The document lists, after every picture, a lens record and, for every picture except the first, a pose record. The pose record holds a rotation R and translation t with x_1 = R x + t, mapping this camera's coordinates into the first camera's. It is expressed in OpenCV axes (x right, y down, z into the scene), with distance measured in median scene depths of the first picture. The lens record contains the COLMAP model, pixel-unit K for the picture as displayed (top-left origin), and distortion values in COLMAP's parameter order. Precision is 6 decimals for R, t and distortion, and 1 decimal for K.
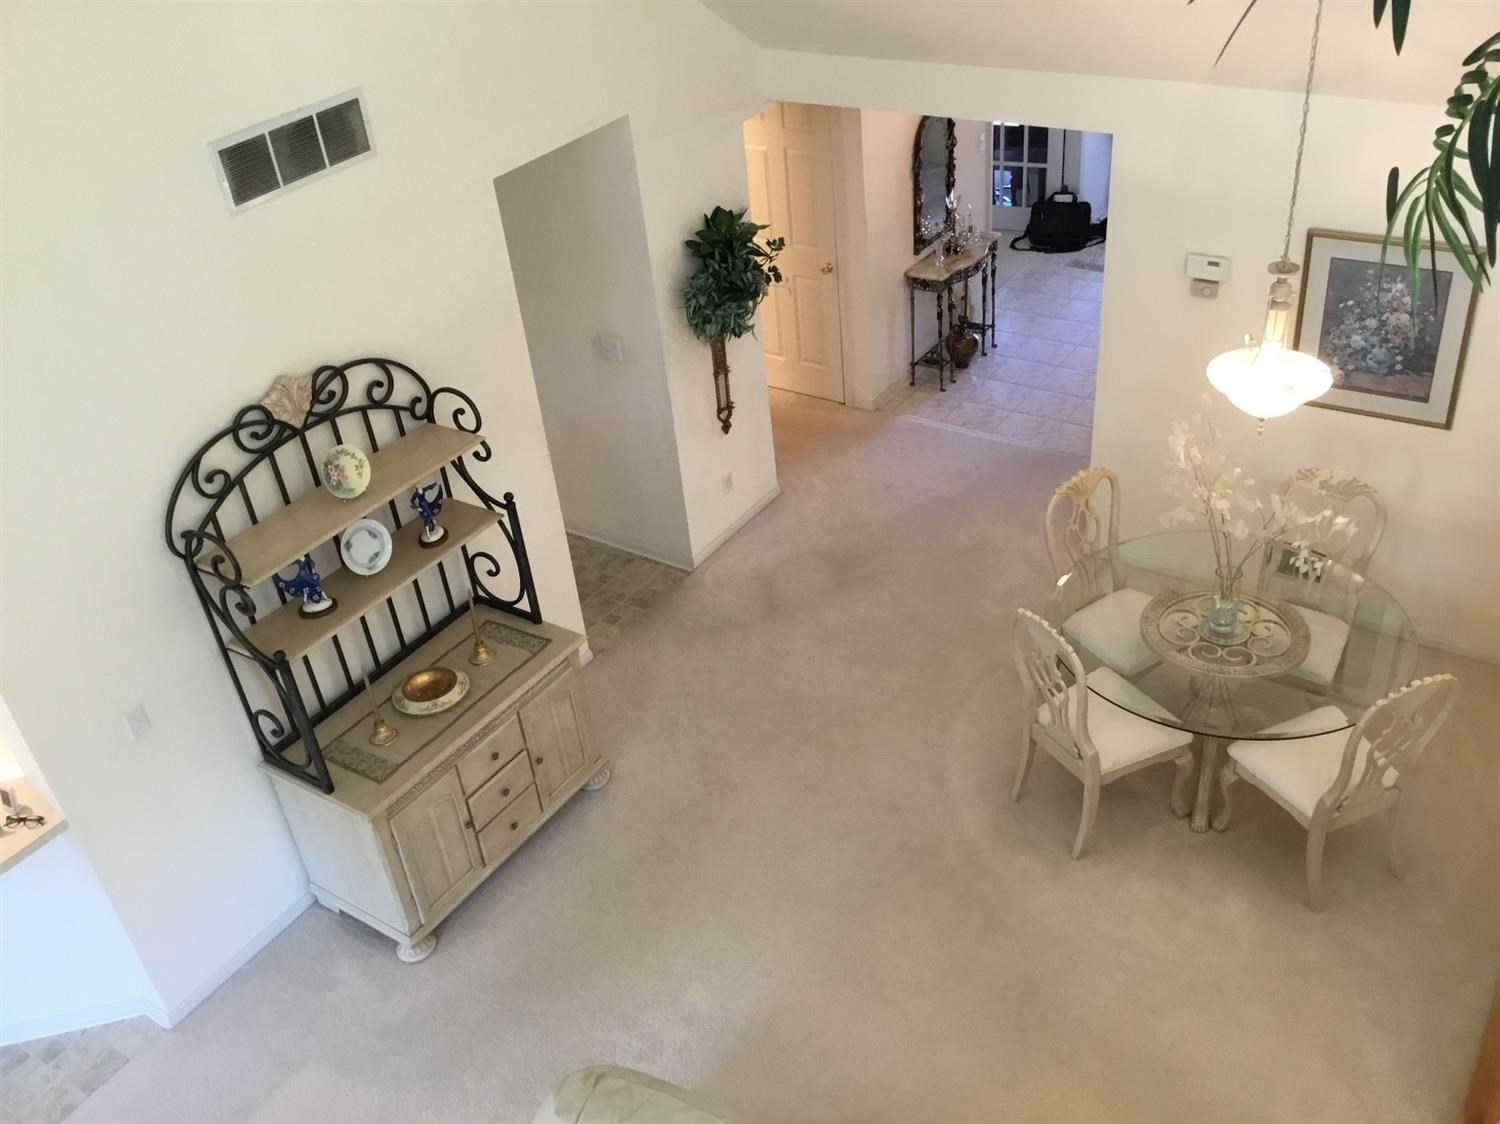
lens RADIAL K [[1351.6, 0, 749.3], [0, 1351.6, 562.6], [0, 0, 1]] dist [0.095134, -0.181159]
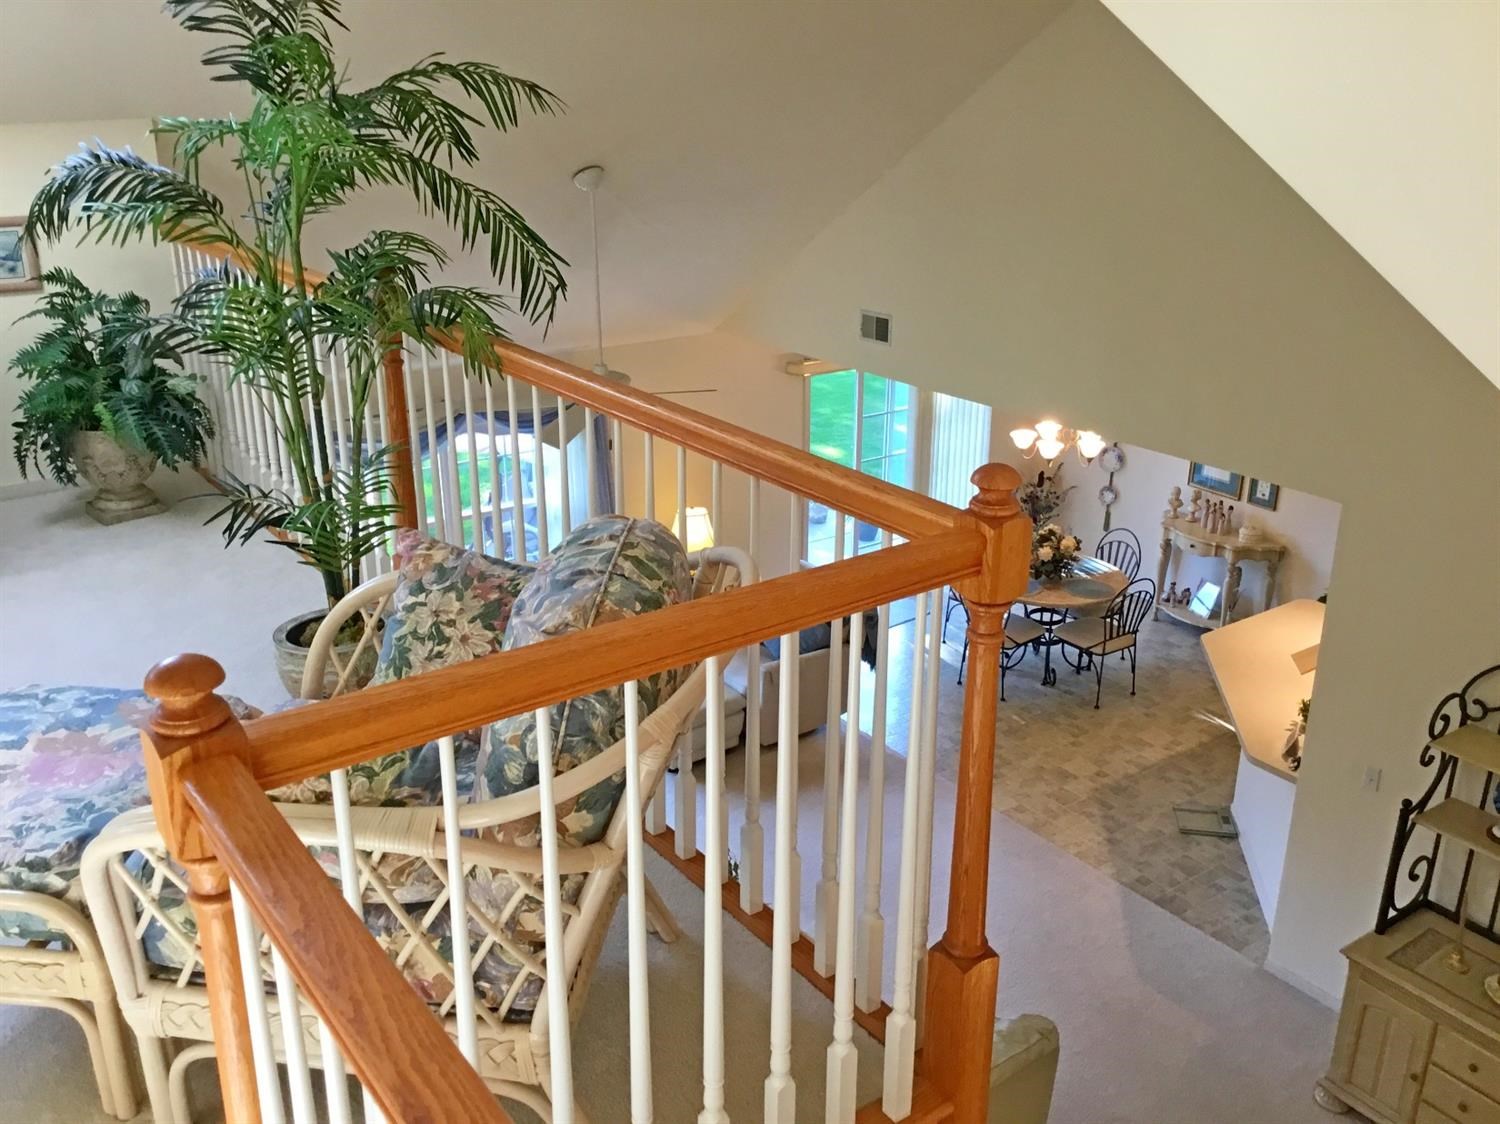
lens RADIAL K [[1351.6, 0, 758.4], [0, 1351.6, 544.8], [0, 0, 1]] dist [0.095134, -0.181159]
pose [[-0.320085, 0.408715, -0.854692, 0.725769], [-0.521603, 0.677083, 0.519124, -0.387517], [0.790871, 0.611973, -0.003537, 0.388144]]
